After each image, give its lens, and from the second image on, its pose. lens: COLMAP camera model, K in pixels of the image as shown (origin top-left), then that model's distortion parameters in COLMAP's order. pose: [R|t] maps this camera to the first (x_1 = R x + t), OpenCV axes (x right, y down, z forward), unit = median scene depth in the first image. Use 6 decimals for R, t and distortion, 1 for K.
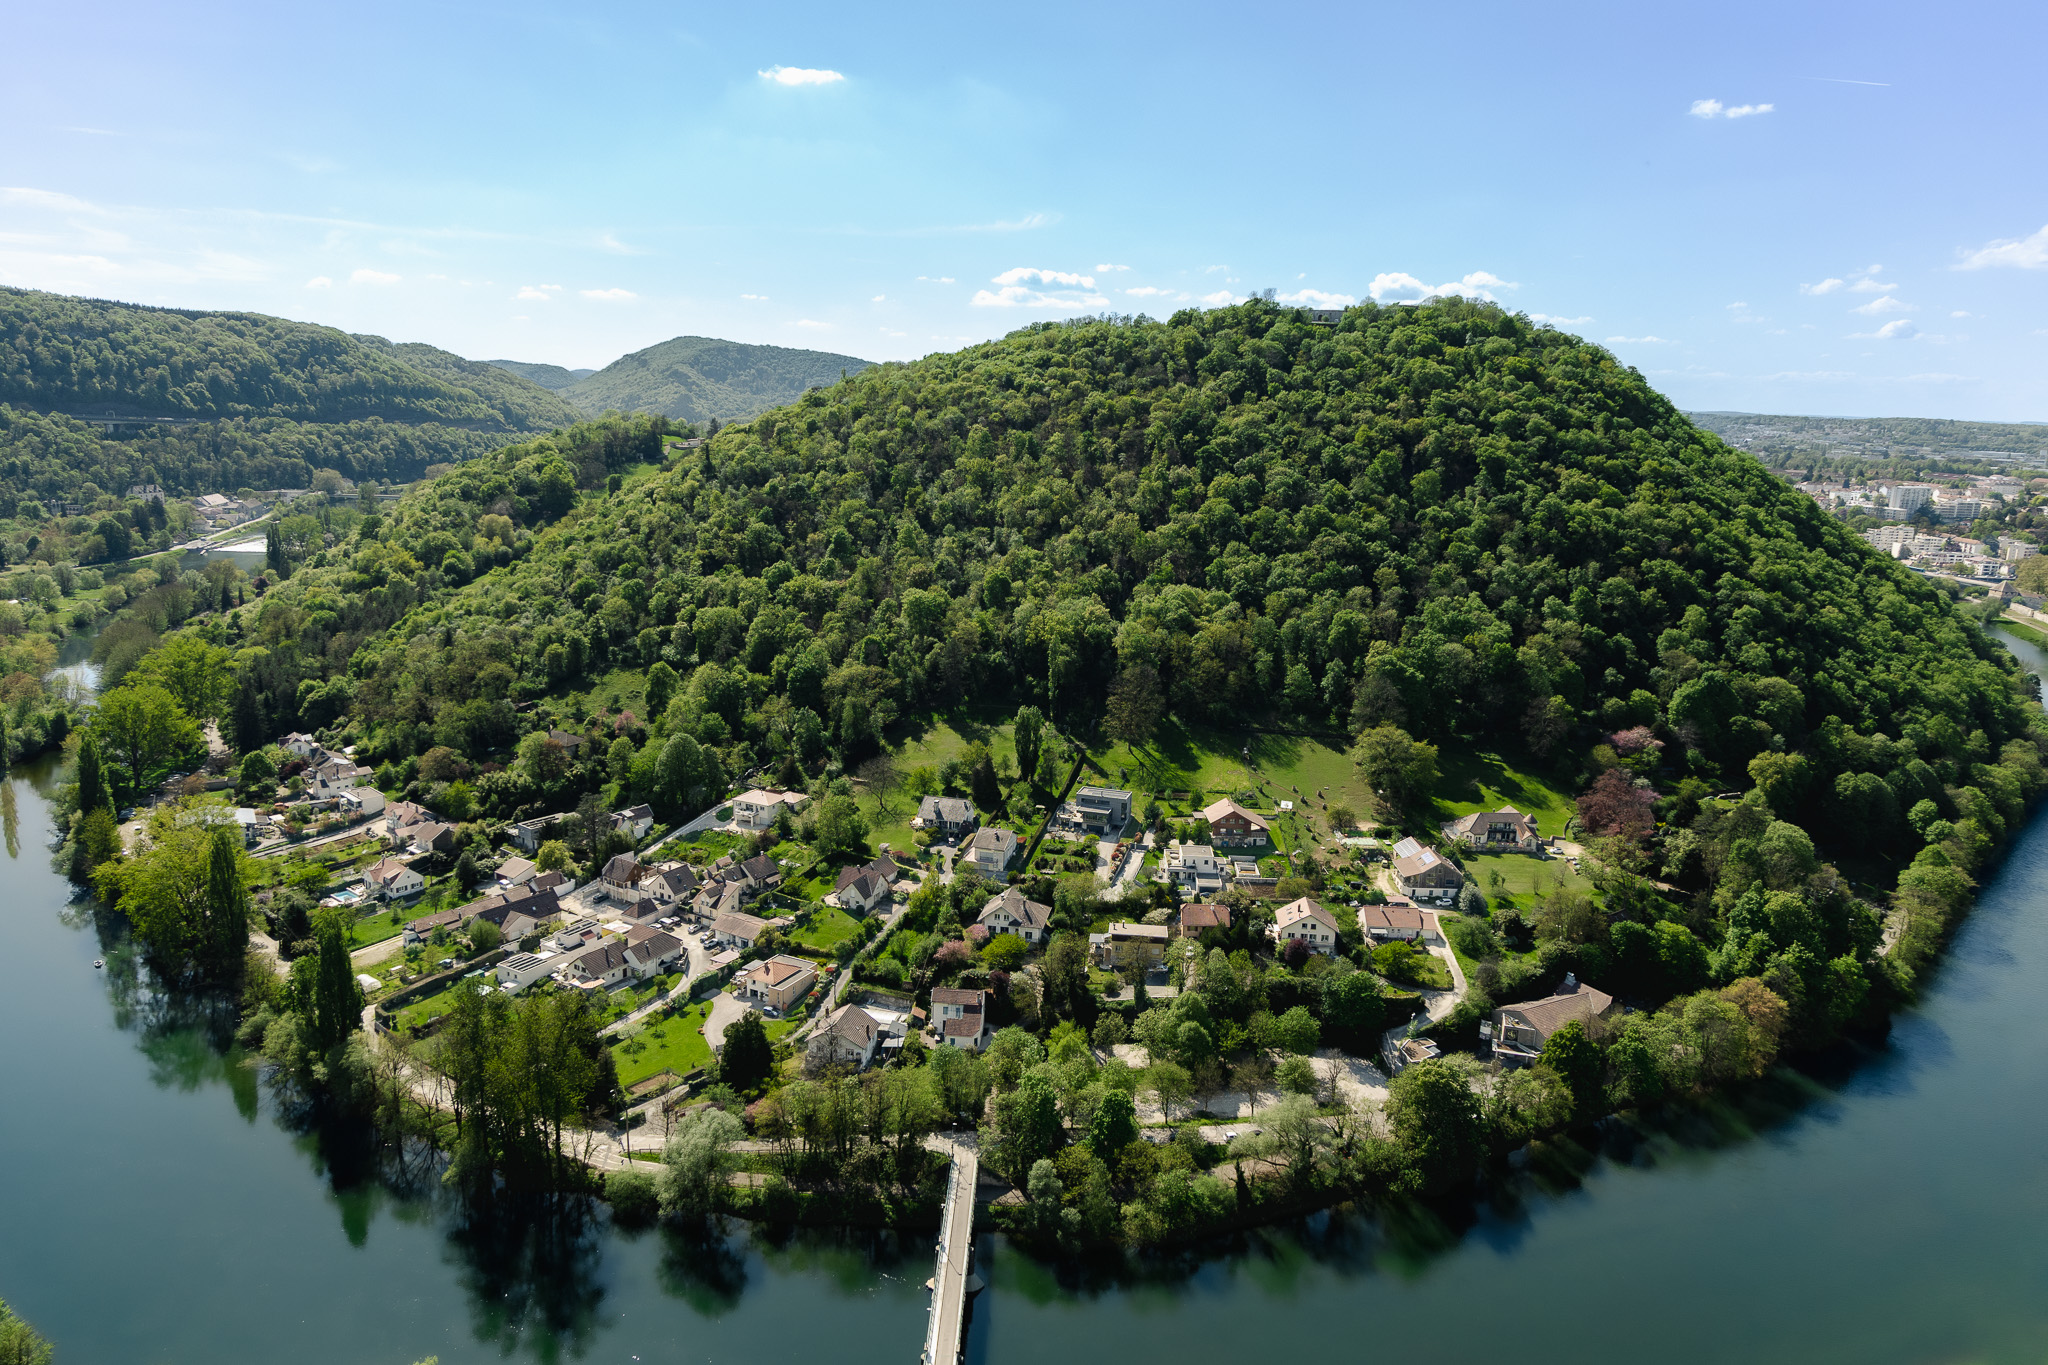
lens RADIAL K [[1393.9, 0, 1020.1], [0, 1393.9, 670.3], [0, 0, 1]] dist [0.004590, 0.001401]
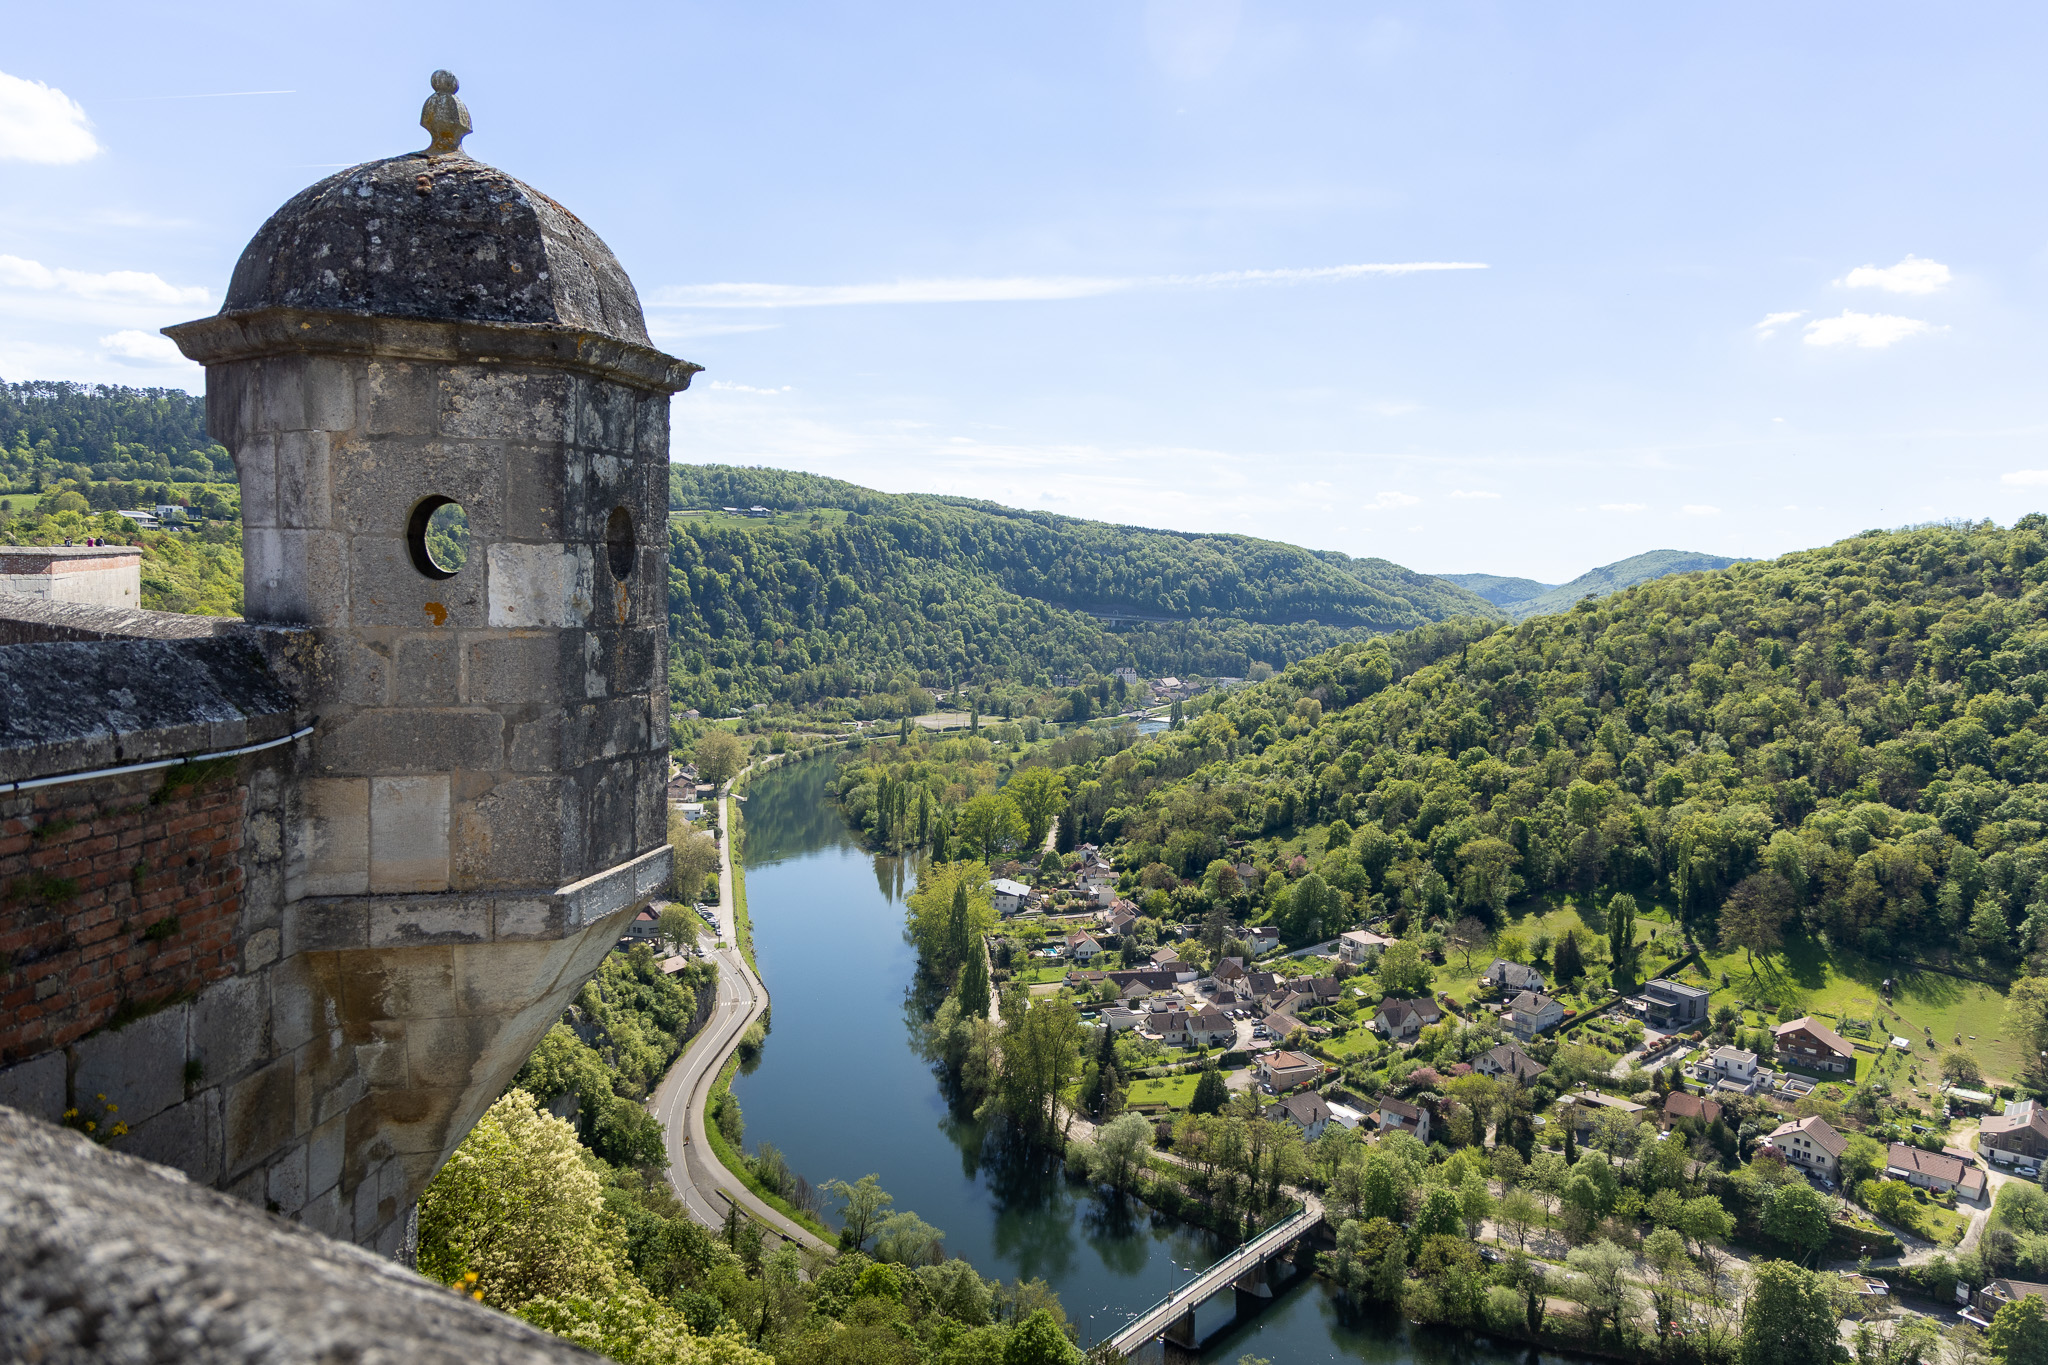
lens RADIAL K [[1393.9, 0, 1040.3], [0, 1393.9, 692.7], [0, 0, 1]] dist [0.004590, 0.001401]
pose [[0.778130, 0.054909, -0.625698, 0.222349], [-0.138398, 0.986677, -0.085527, 0.019518], [0.612666, 0.153146, 0.775362, -0.063057]]
